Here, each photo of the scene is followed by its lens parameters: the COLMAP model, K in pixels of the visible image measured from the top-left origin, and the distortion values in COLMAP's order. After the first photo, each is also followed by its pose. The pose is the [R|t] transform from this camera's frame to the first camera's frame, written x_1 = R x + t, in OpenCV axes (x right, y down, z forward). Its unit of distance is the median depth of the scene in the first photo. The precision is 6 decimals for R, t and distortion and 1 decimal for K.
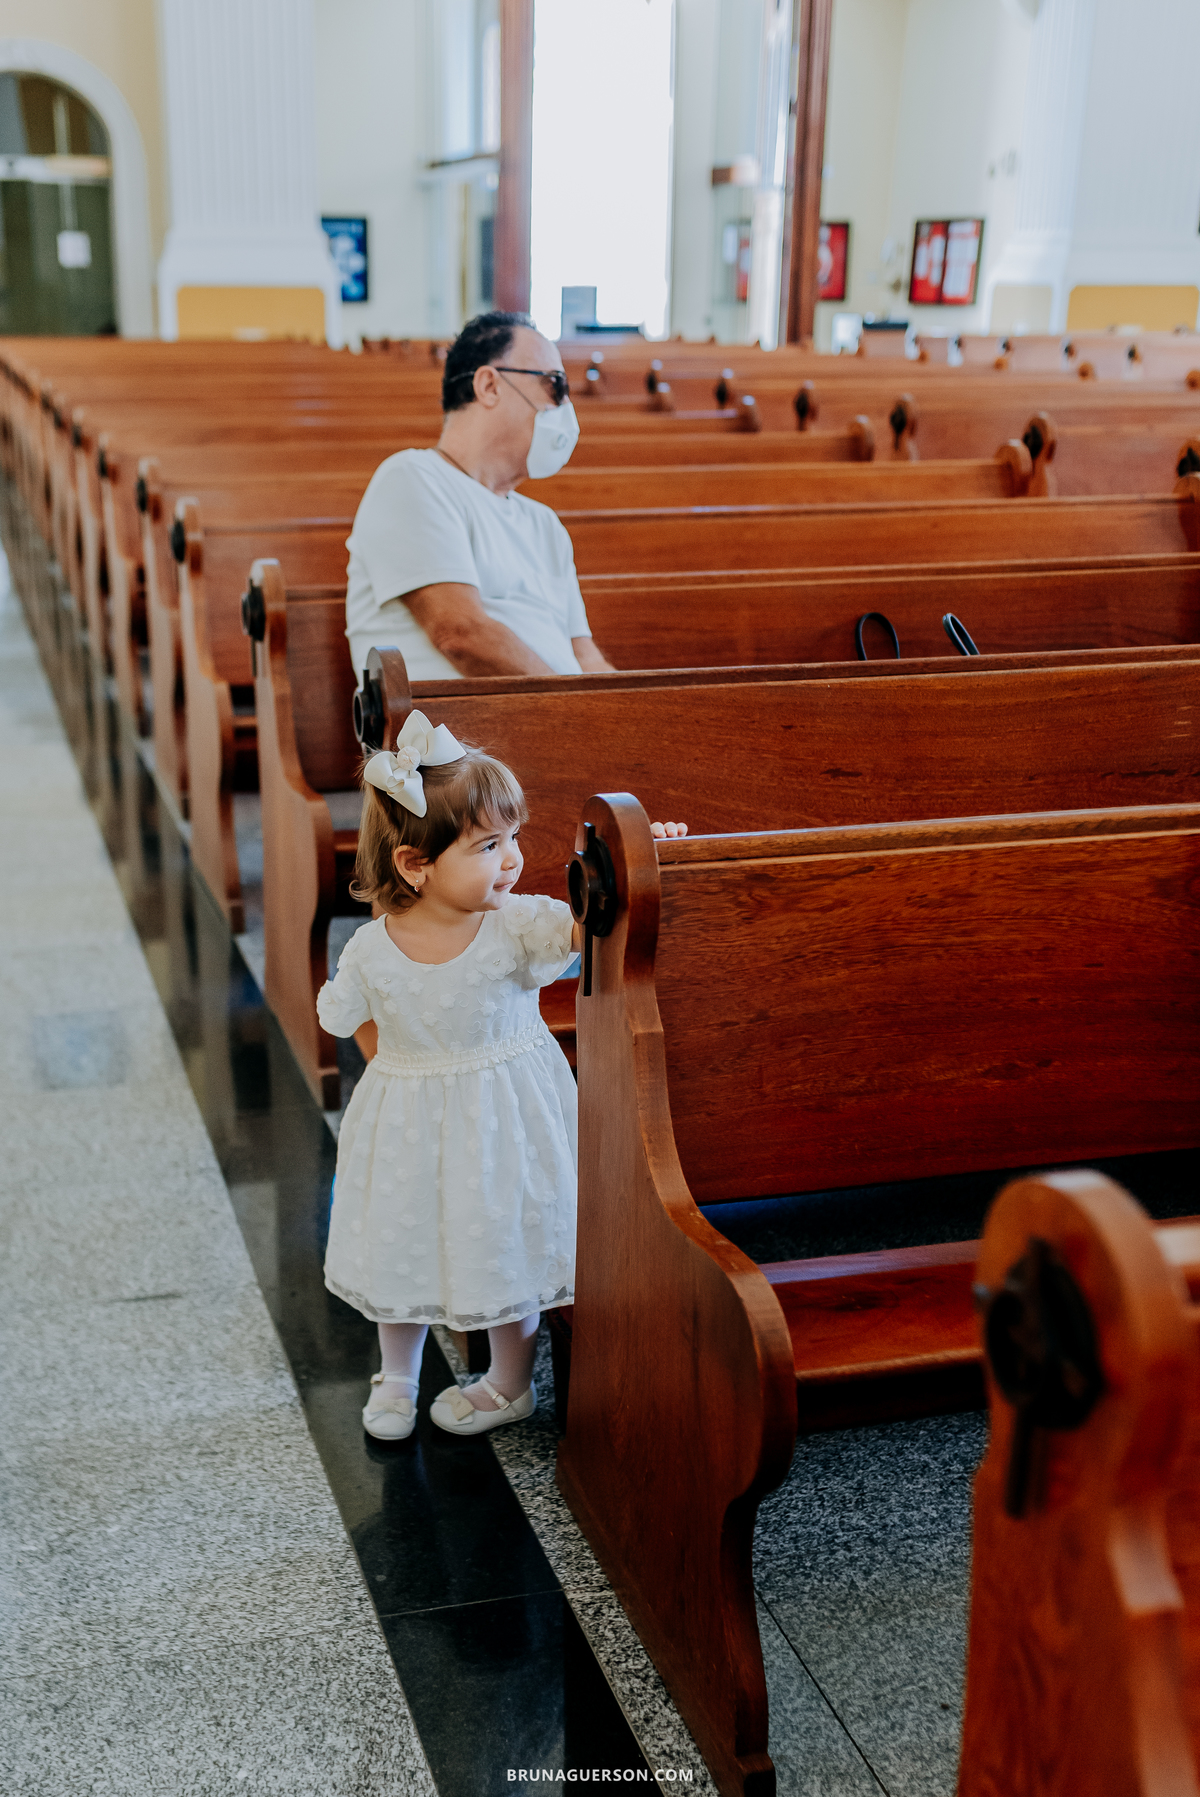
lens RADIAL K [[1828.0, 0, 596.5], [0, 1828.0, 968.3], [0, 0, 1]] dist [0.003643, -0.005970]
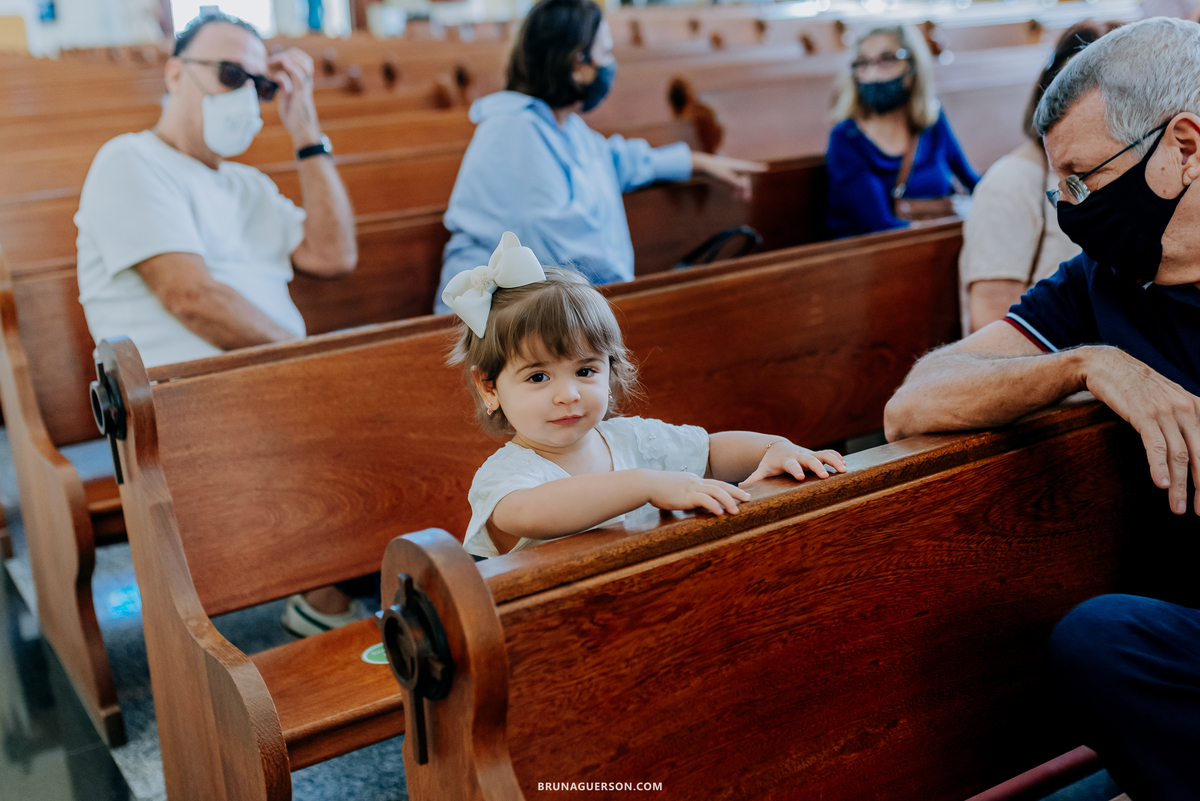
lens RADIAL K [[1220.7, 0, 575.5], [0, 1220.7, 398.1], [0, 0, 1]] dist [0.003643, -0.005970]
pose [[0.962863, -0.132712, 0.235122, -0.047841], [0.141050, 0.989822, -0.018927, -0.132511], [-0.230217, 0.051388, 0.971781, 0.400646]]
